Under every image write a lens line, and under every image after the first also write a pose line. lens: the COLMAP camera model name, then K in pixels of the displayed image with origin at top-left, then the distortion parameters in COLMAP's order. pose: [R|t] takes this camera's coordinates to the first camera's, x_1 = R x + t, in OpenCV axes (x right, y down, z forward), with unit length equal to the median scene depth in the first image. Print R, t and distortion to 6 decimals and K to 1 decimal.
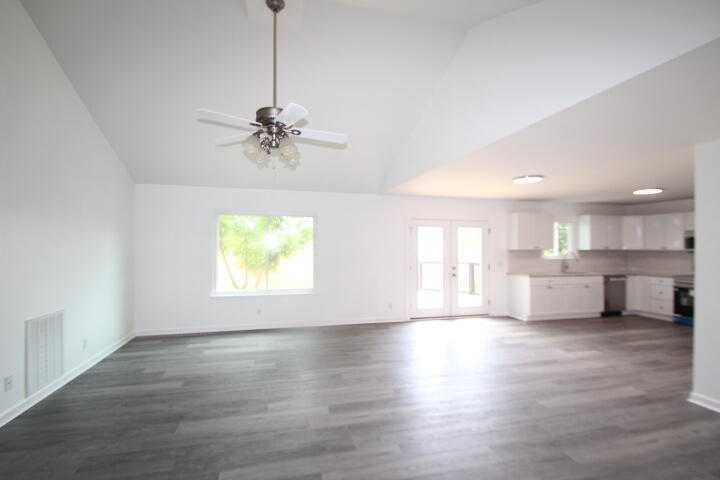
lens RADIAL K [[336.0, 0, 361.6], [0, 336.0, 241.6], [0, 0, 1]] dist [0.004612, -0.009251]
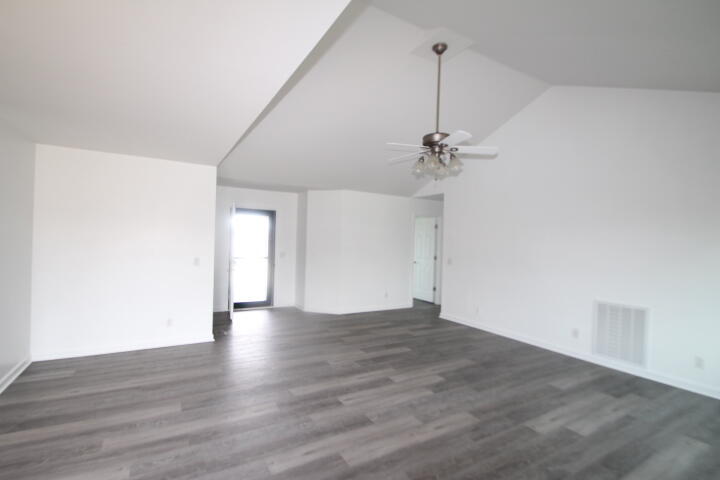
lens RADIAL K [[336.0, 0, 358.7], [0, 336.0, 238.6], [0, 0, 1]] dist [0.004612, -0.009251]
pose [[-0.964298, -0.034228, -0.262598, 0.147492], [-0.030237, 0.999358, -0.019223, 0.014331], [0.263088, -0.010597, -0.964714, 0.918123]]
